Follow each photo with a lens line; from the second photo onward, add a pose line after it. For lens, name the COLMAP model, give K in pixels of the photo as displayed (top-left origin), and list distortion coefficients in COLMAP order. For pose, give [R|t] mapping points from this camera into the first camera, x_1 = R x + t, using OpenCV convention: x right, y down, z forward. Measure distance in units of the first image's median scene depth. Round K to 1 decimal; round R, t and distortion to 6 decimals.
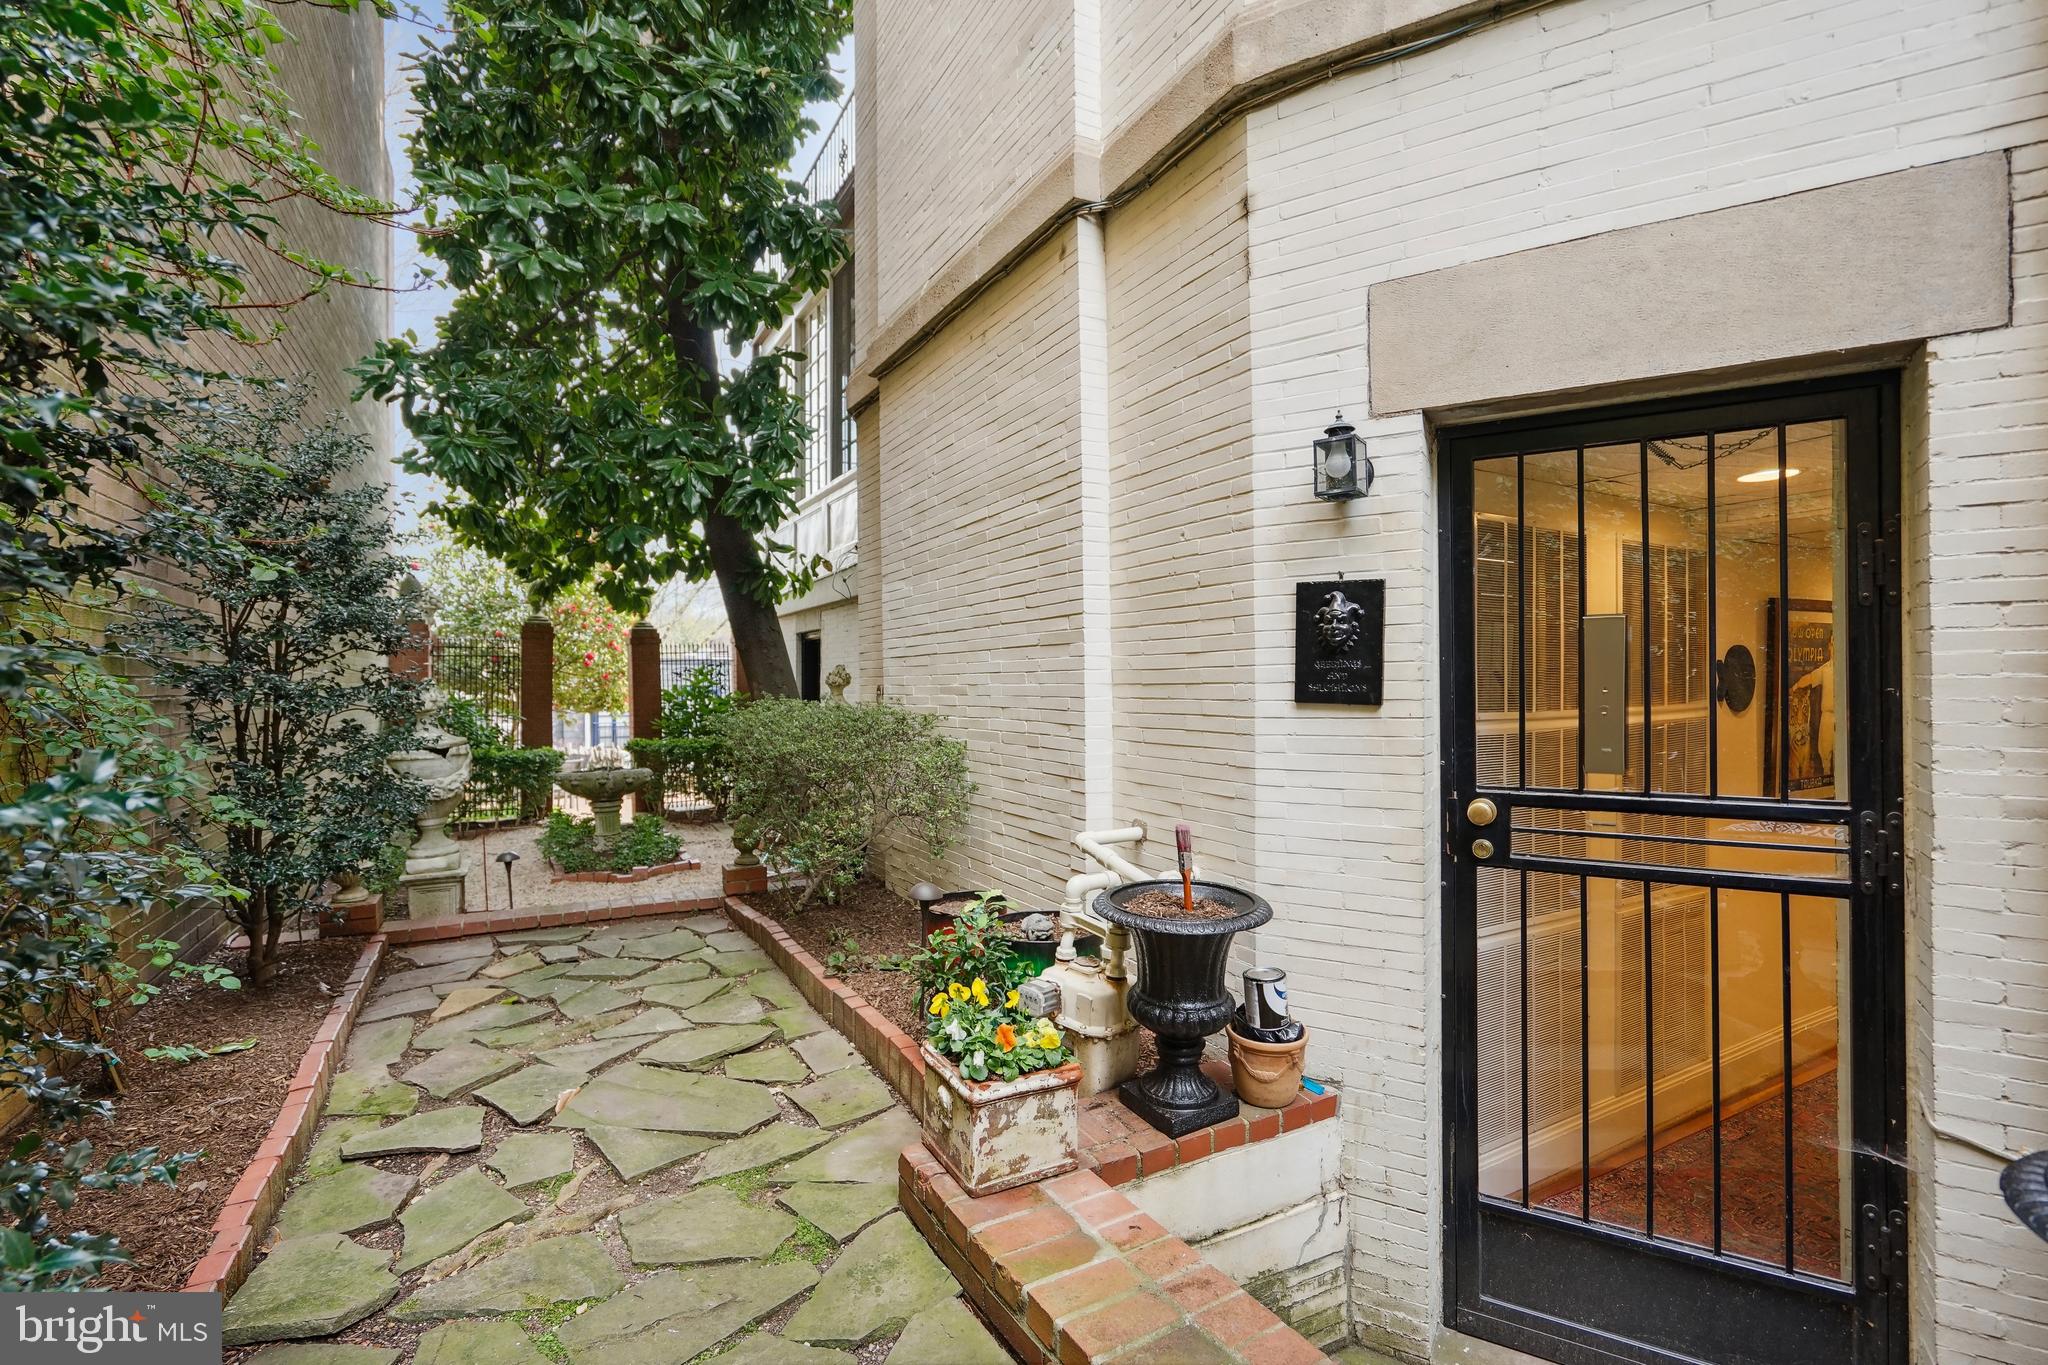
lens RADIAL K [[944.4, 0, 1036.3], [0, 944.4, 681.4], [0, 0, 1]] dist [0.020161, 0.000228]
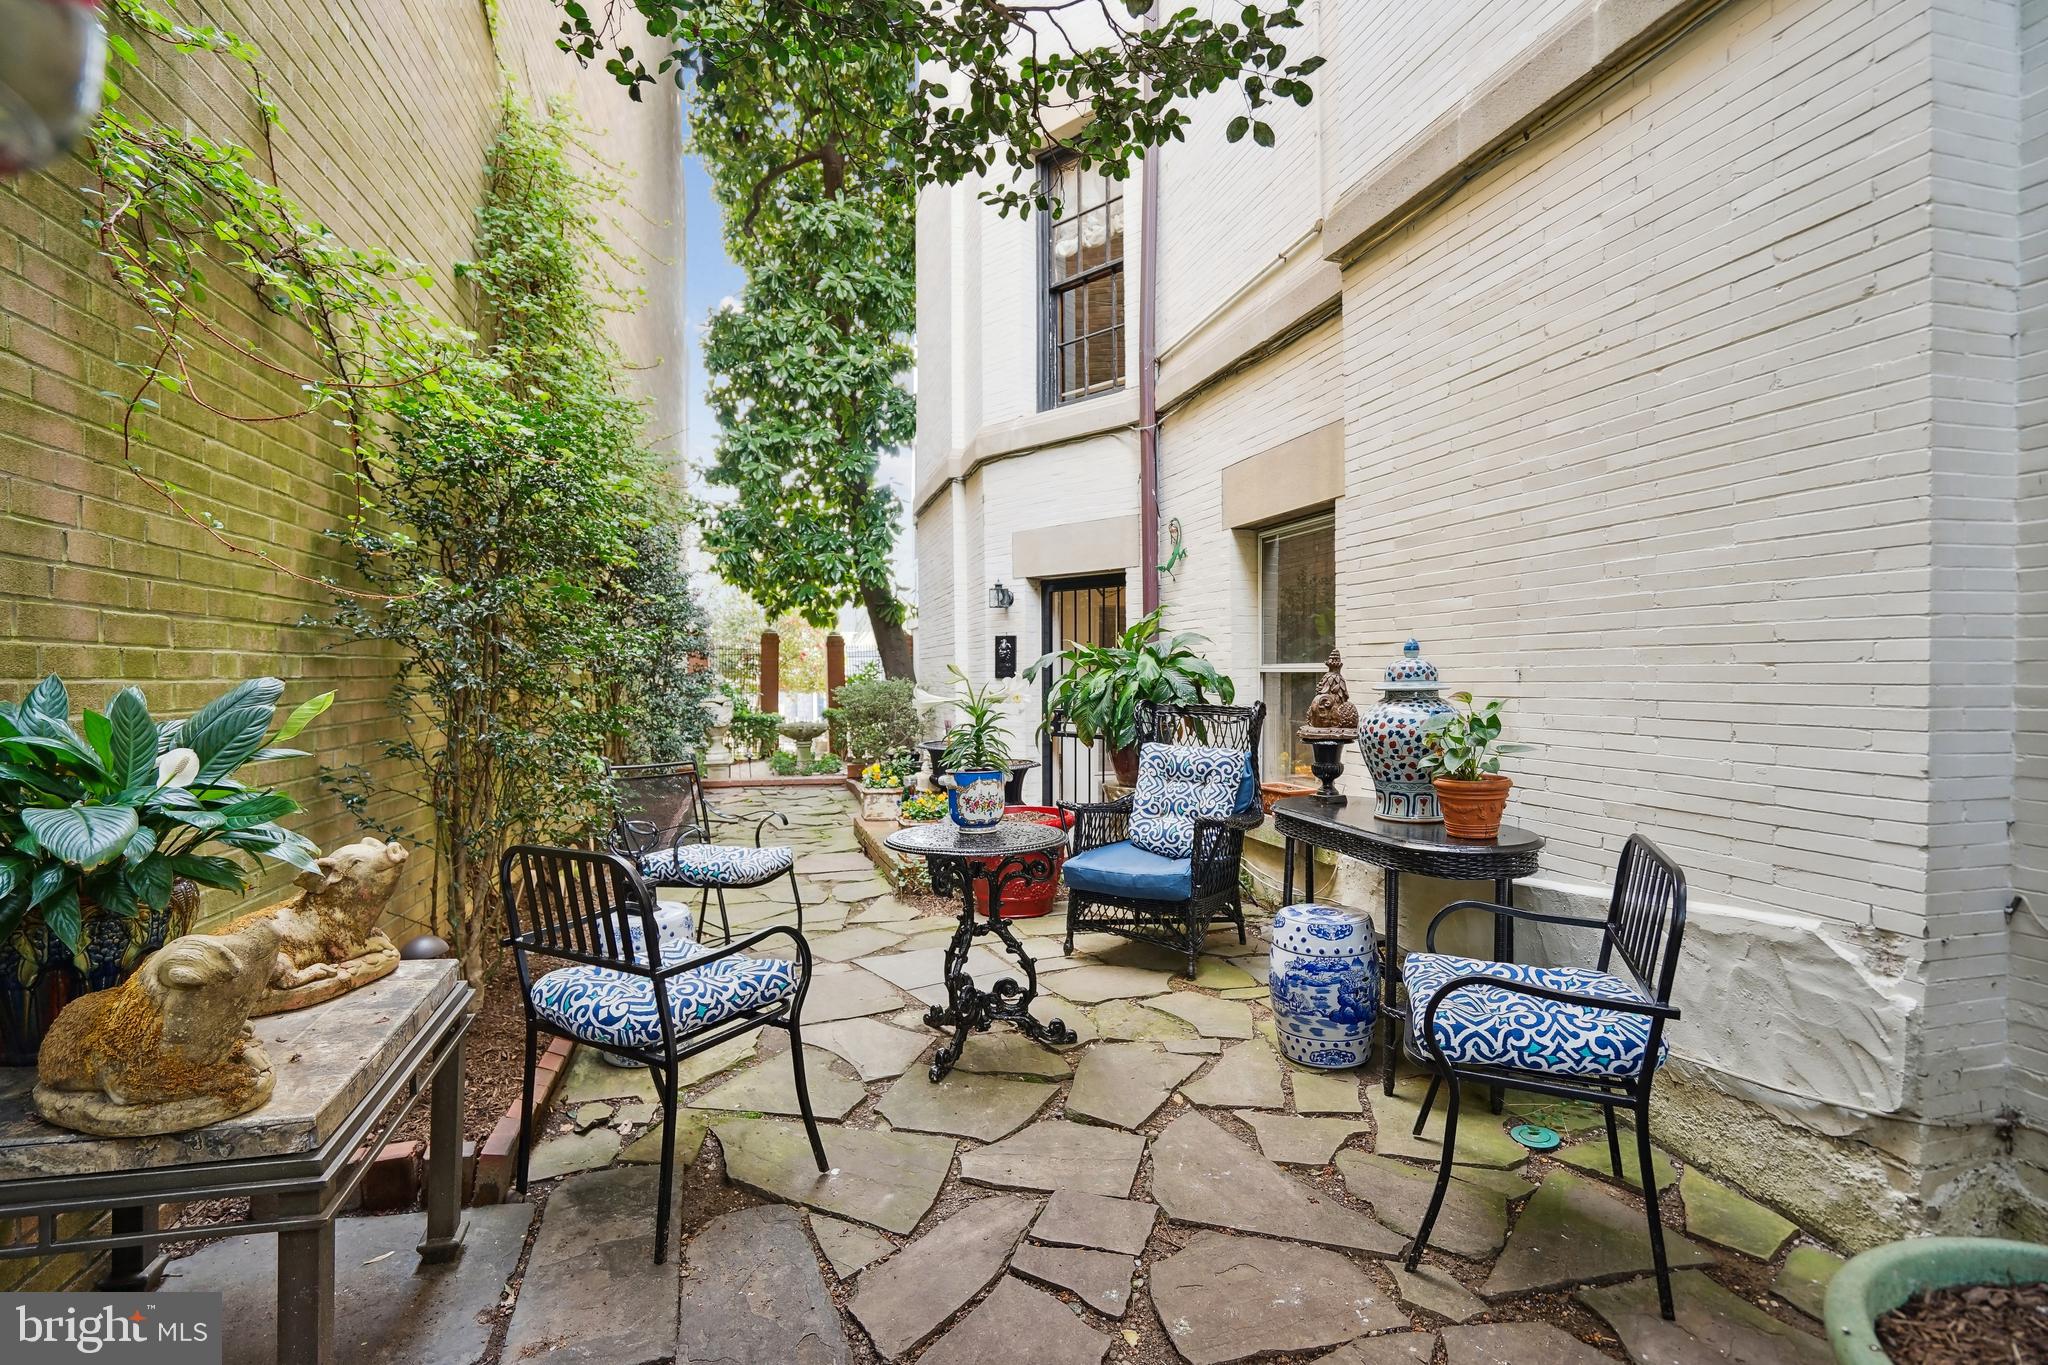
lens RADIAL K [[944.4, 0, 1015.0], [0, 944.4, 679.4], [0, 0, 1]] dist [0.020161, 0.000228]
pose [[0.970332, 0.000971, -0.241776, 0.282905], [0.001206, 0.999960, 0.008856, 0.000604], [0.241775, -0.008885, 0.970292, -0.481494]]
